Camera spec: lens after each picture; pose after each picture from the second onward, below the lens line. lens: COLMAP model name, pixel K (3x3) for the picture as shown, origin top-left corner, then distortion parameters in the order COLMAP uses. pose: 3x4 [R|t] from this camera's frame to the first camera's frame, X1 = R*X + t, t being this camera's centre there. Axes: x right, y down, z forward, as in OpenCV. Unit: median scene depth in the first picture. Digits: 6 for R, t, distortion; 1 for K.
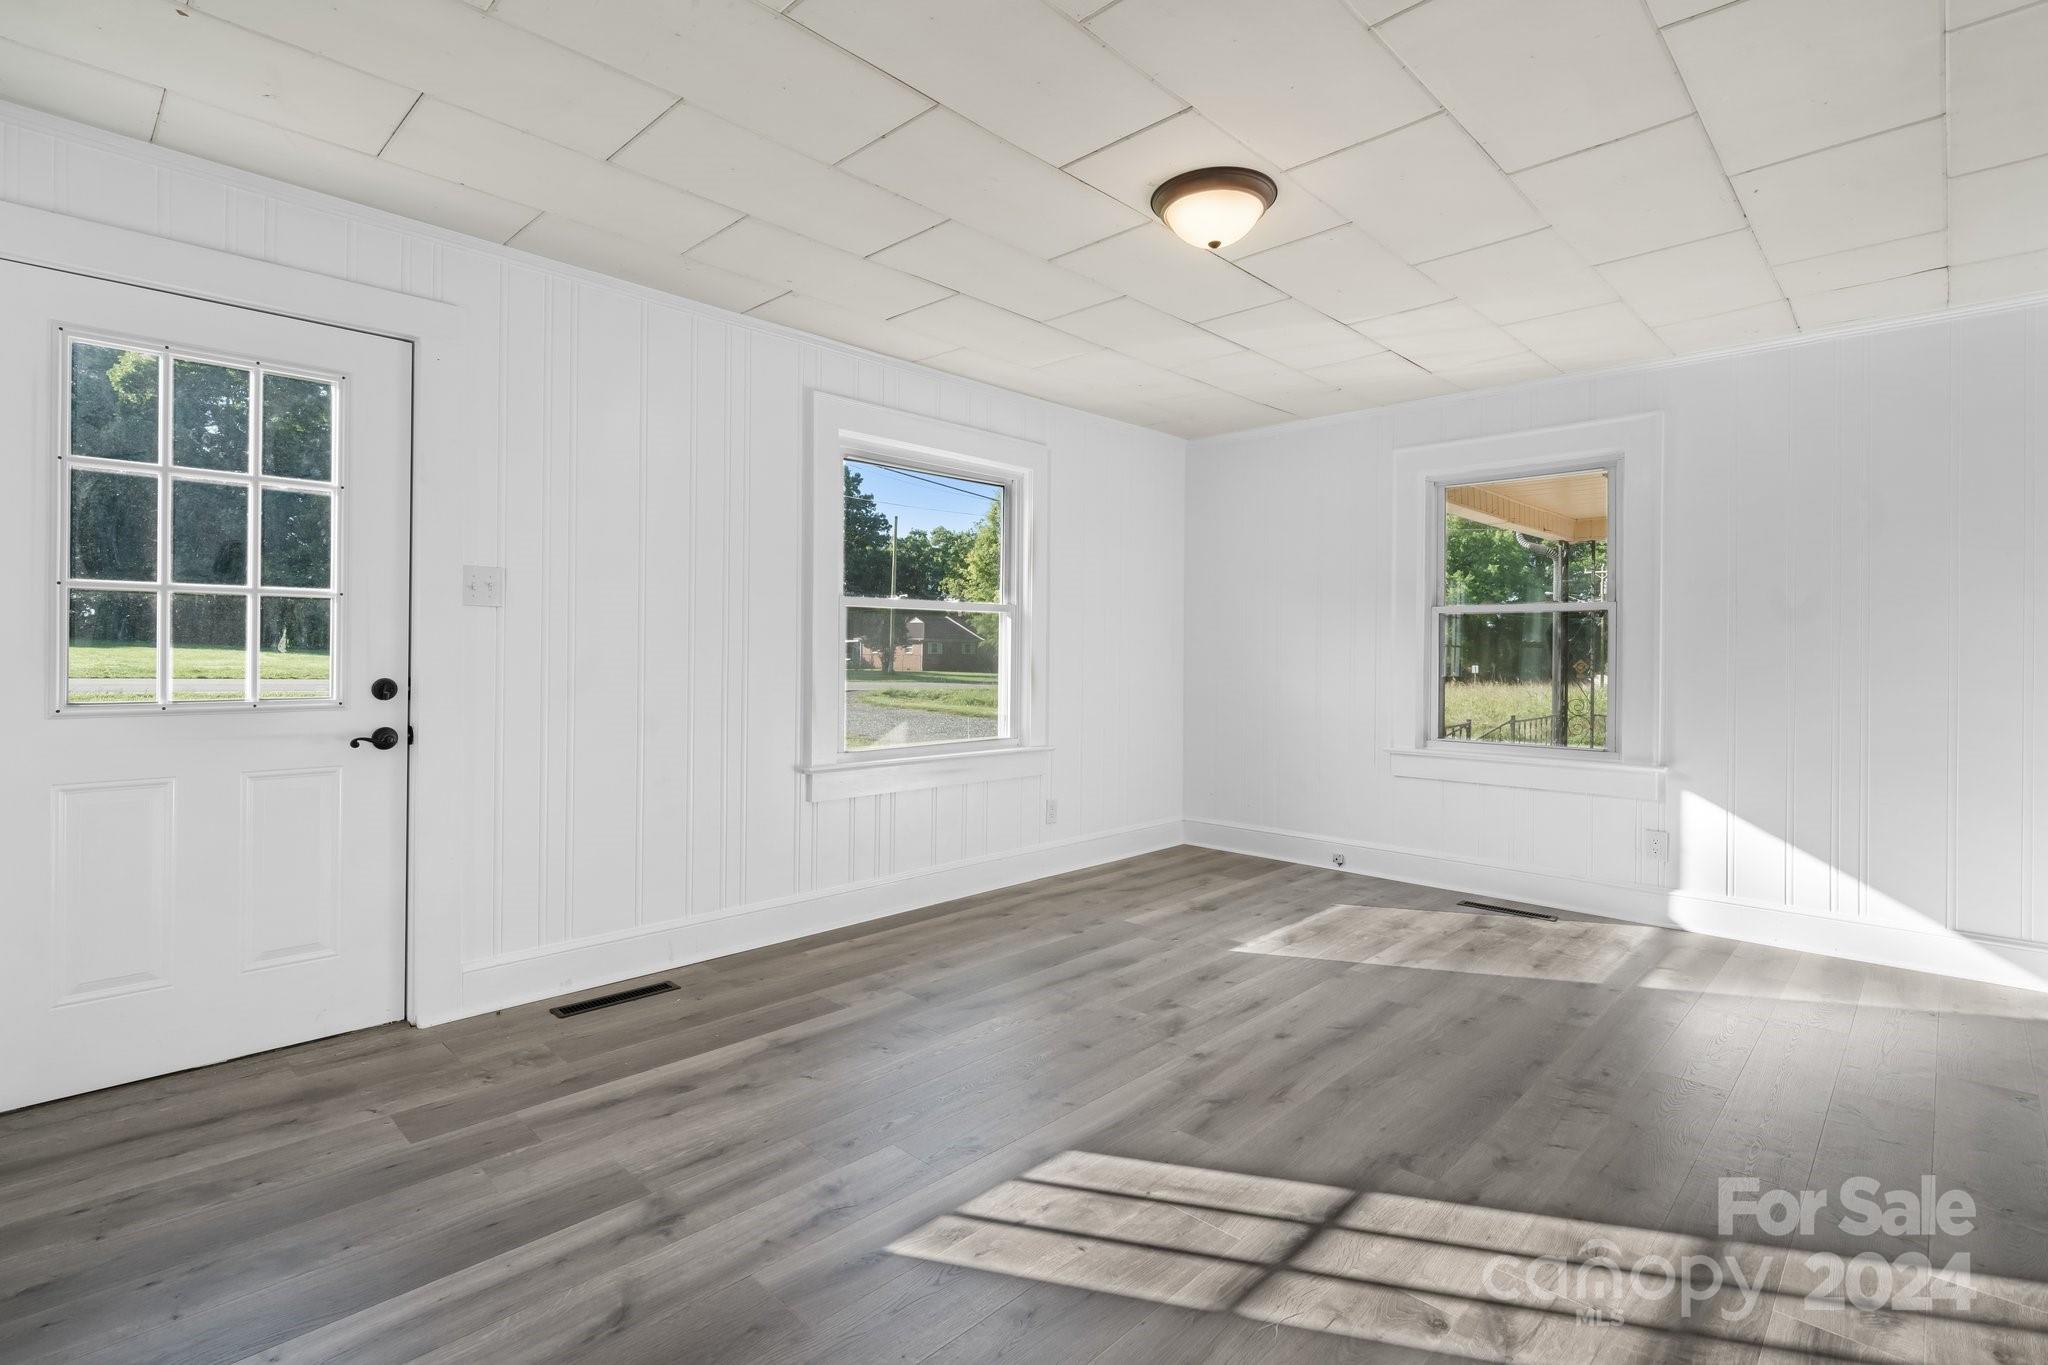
lens RADIAL K [[970.1, 0, 1022.3], [0, 970.1, 643.6], [0, 0, 1]] dist [-0.000559, -0.000067]
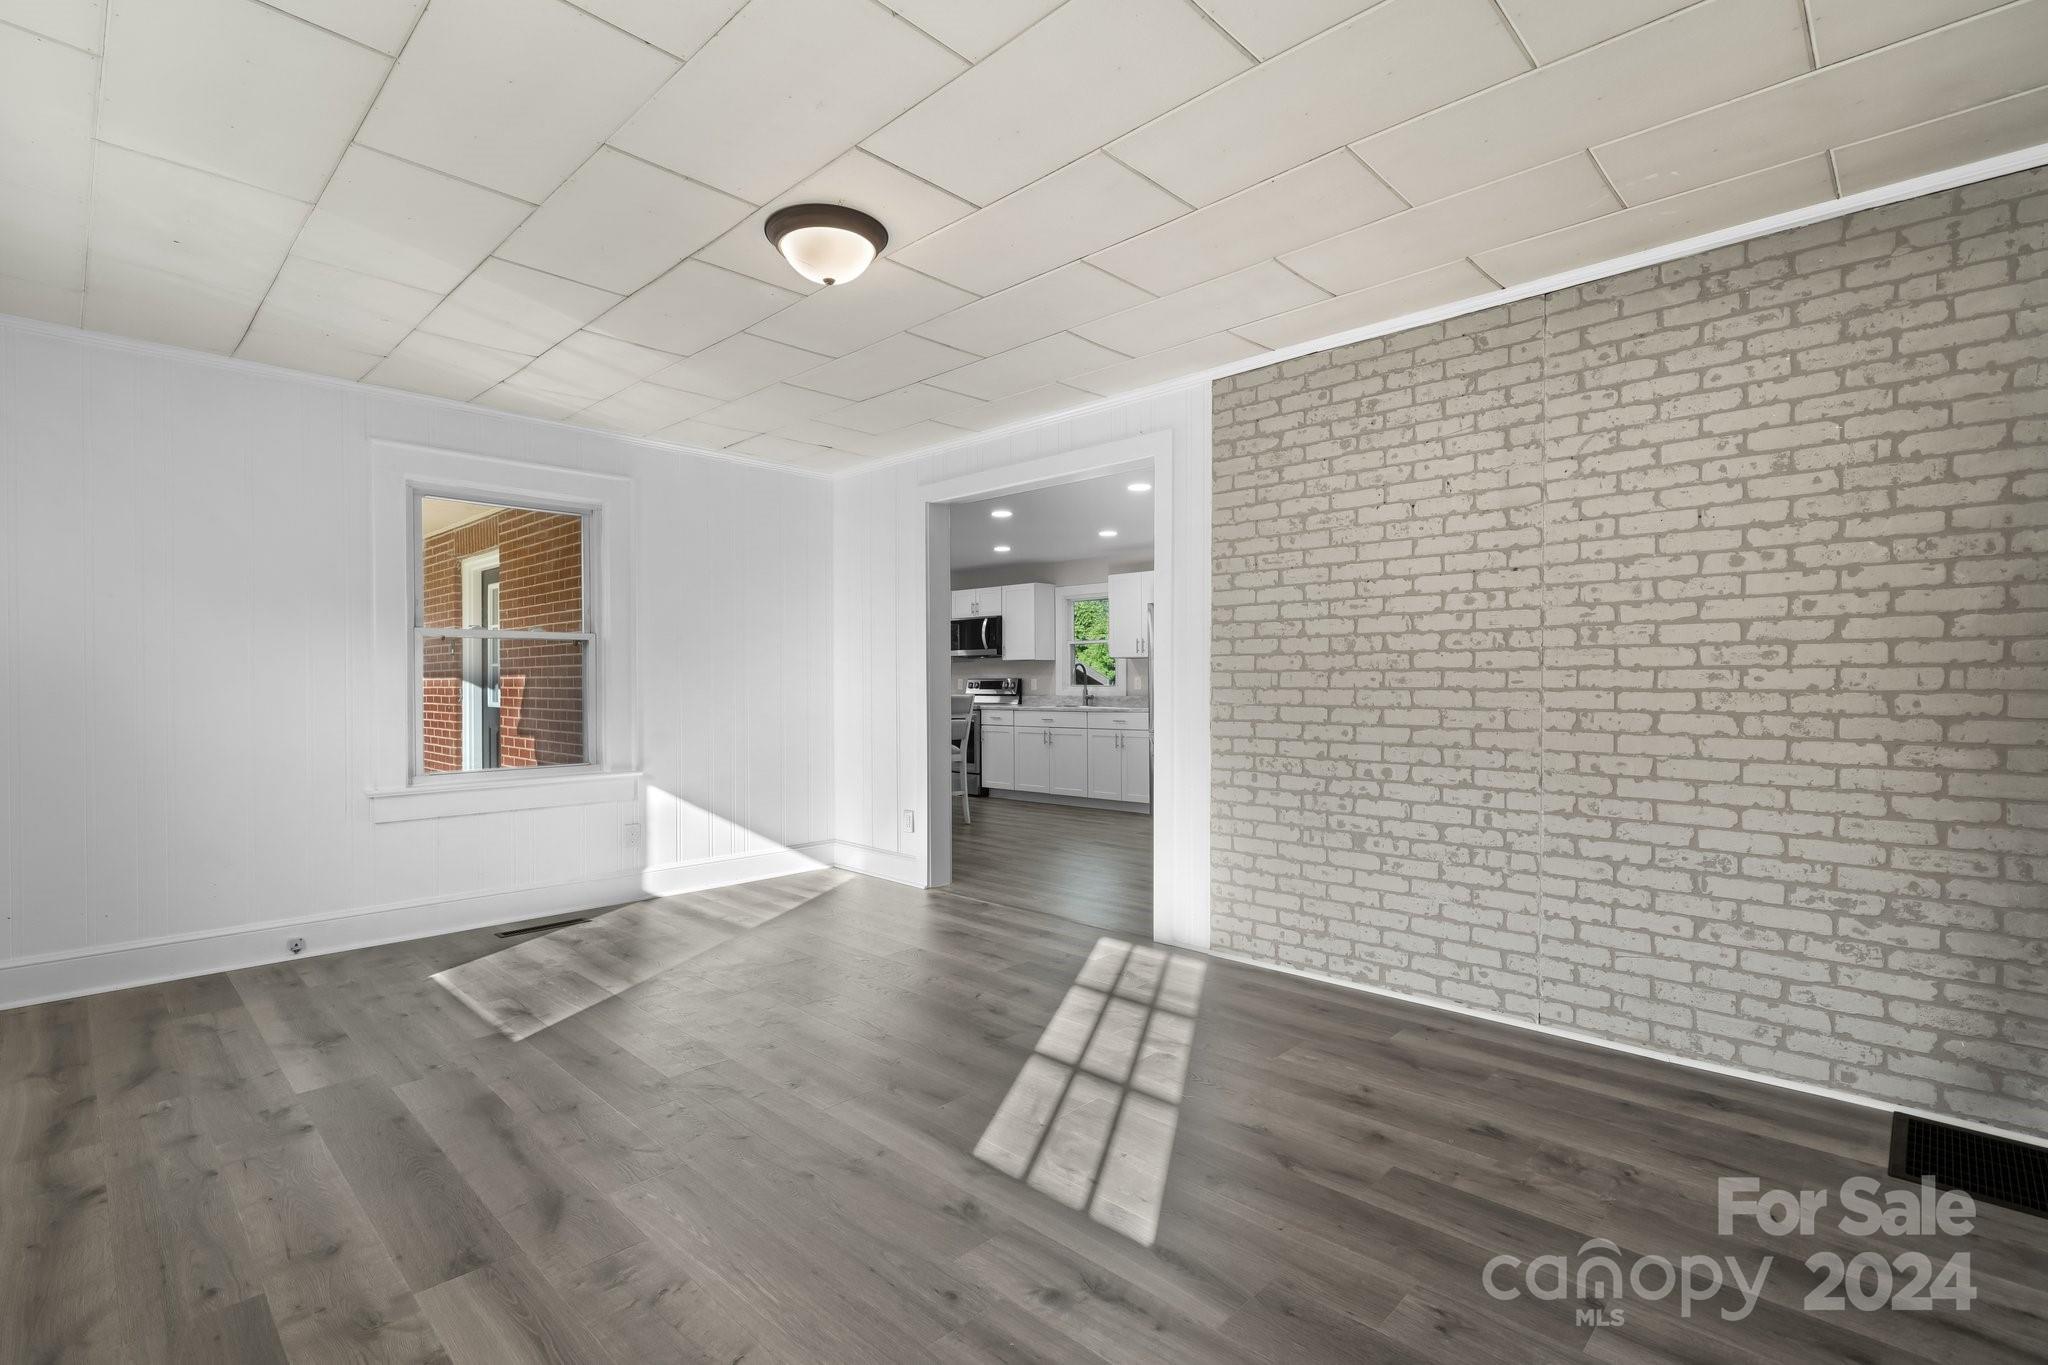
lens RADIAL K [[931.7, 0, 1024.0], [0, 931.7, 682.5], [0, 0, 1]] dist [0.000251, -0.000028]
pose [[-0.002343, -0.009688, 0.999950, -0.655948], [-0.004537, 0.999943, 0.009677, 0.002724], [-0.999987, -0.004514, -0.002387, 0.656716]]
